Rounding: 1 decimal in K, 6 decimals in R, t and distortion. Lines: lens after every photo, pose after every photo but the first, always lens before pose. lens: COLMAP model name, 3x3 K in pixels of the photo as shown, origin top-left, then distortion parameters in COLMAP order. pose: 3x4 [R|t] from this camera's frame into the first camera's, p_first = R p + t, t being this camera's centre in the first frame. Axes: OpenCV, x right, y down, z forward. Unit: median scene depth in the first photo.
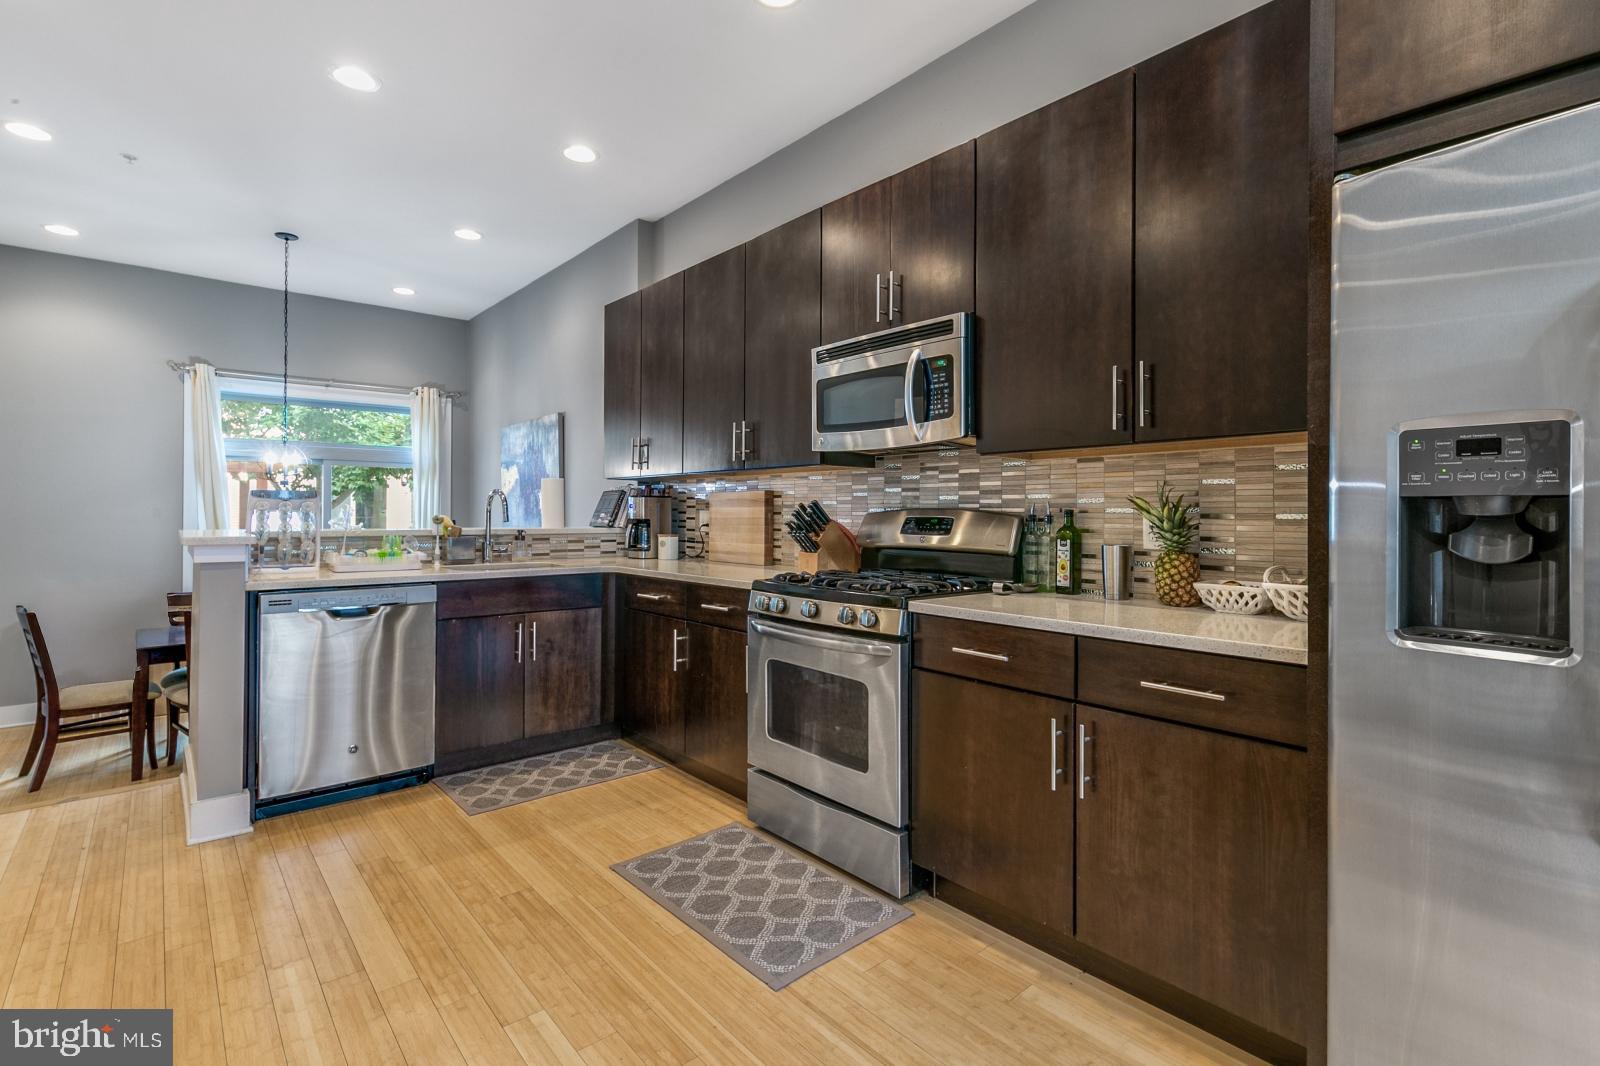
lens RADIAL K [[756.7, 0, 779.3], [0, 756.7, 510.6], [0, 0, 1]] dist [0.004242, 0.000364]
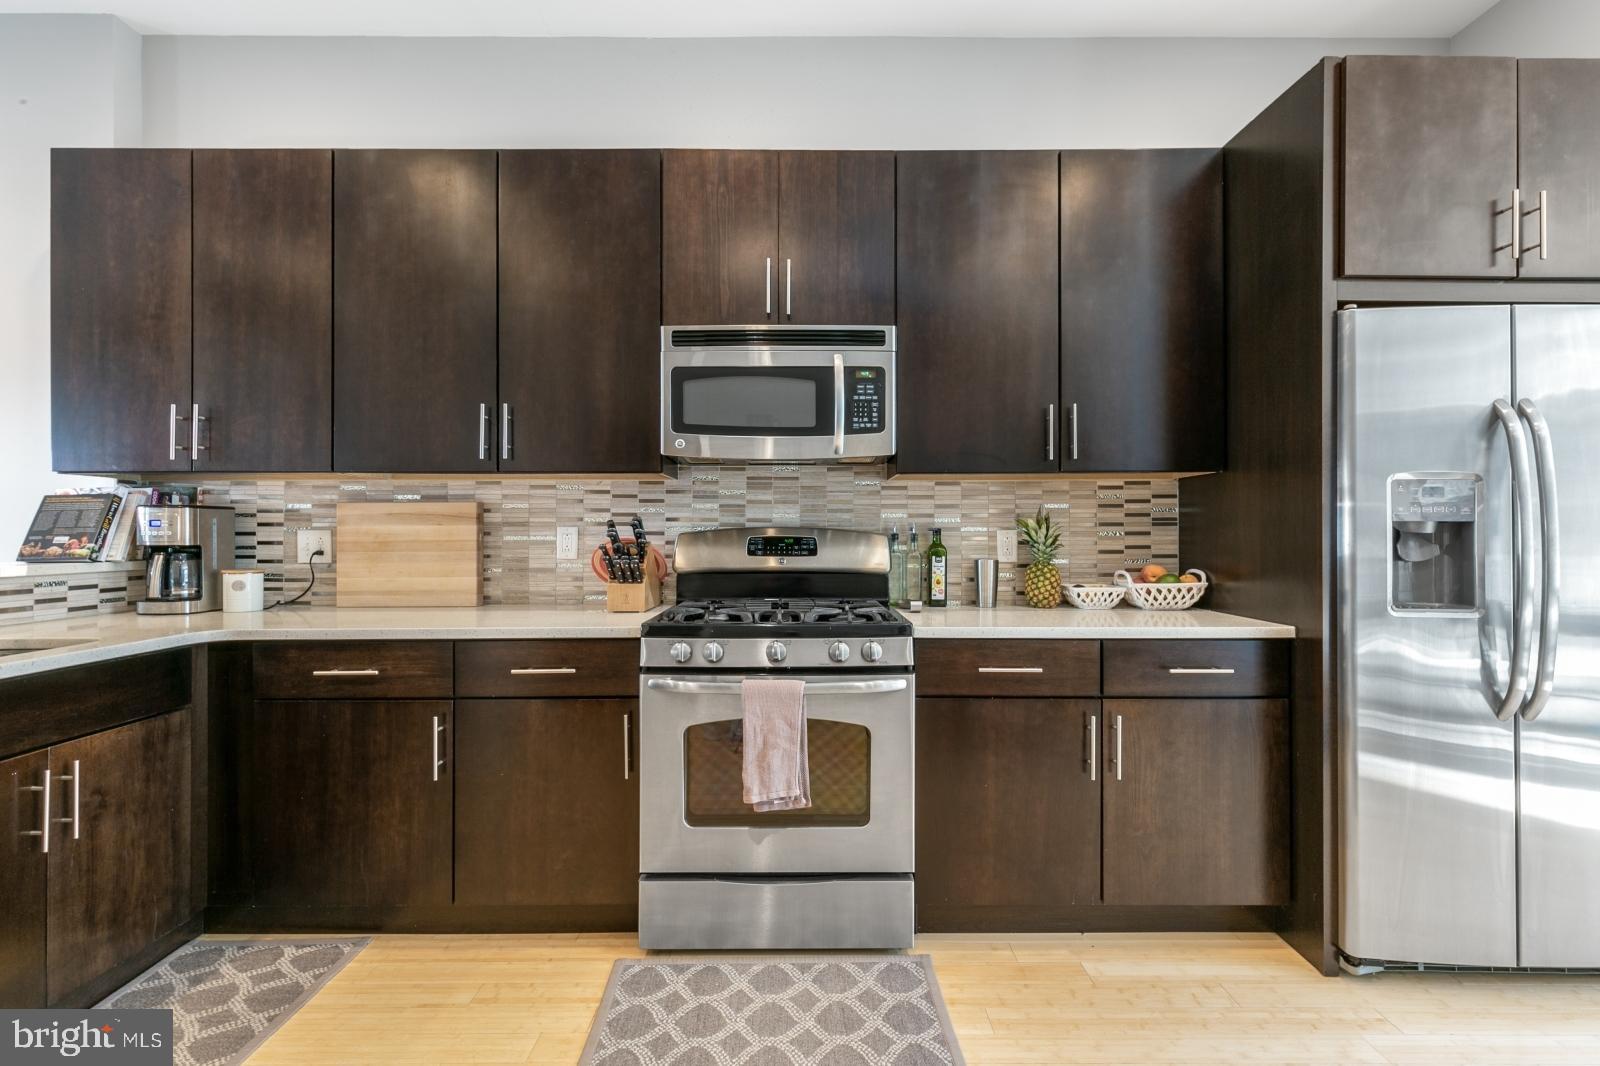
lens RADIAL K [[756.7, 0, 795.6], [0, 756.7, 532.6], [0, 0, 1]] dist [0.004242, 0.000364]
pose [[0.636567, -0.008457, 0.771175, -0.562918], [0.002069, 0.999955, 0.009258, -0.005529], [-0.771219, -0.004298, 0.636555, 0.455090]]
